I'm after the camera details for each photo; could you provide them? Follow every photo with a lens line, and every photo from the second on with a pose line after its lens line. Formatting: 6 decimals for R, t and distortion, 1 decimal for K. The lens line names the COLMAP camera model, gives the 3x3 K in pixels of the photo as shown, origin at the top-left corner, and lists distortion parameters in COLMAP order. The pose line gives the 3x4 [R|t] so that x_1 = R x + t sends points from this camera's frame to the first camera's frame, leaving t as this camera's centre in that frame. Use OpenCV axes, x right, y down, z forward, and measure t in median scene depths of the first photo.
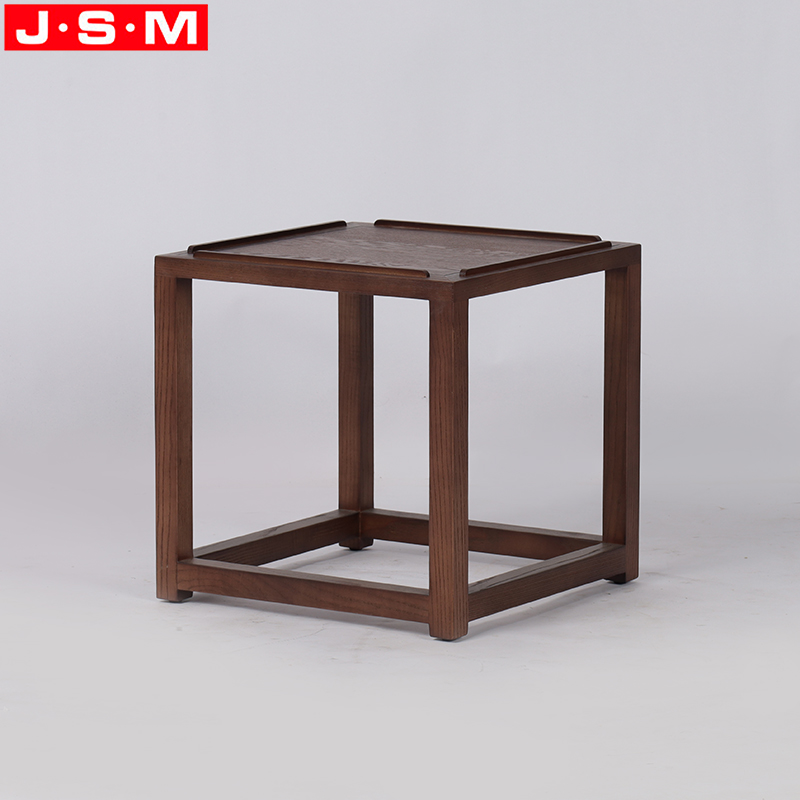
lens RADIAL K [[3726.9, 0, 400.0], [0, 3726.9, 398.6], [0, 0, 1]] dist [0.135918, 0.000000]
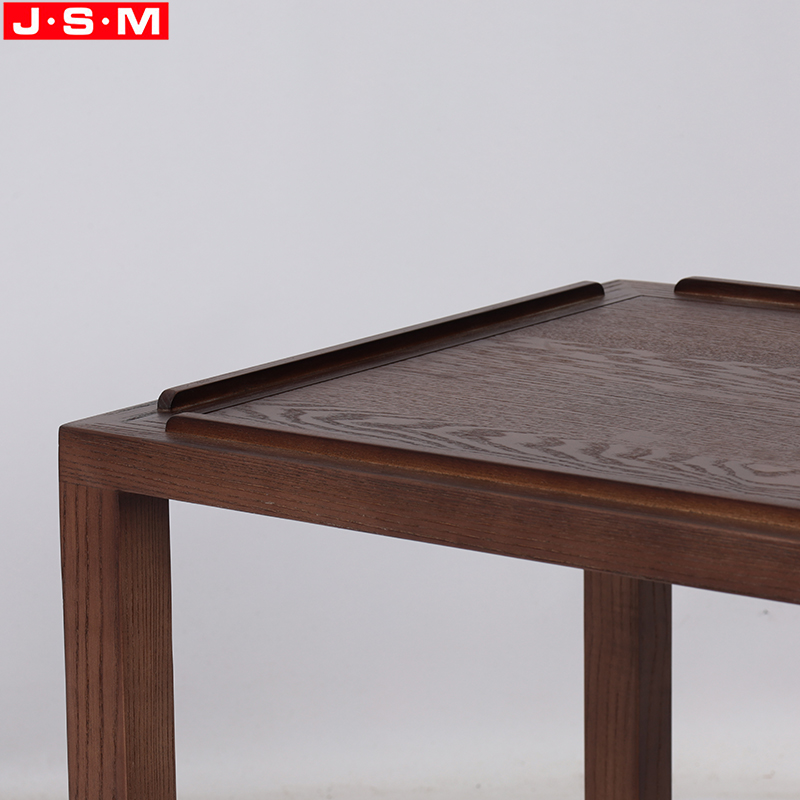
lens RADIAL K [[3726.9, 0, 398.4], [0, 3726.9, 404.4], [0, 0, 1]] dist [0.135918, 0.000000]
pose [[0.998032, -0.004621, -0.062530, -0.012358], [0.005964, 0.999755, 0.021305, -0.047314], [0.062416, -0.021636, 0.997816, 0.652568]]
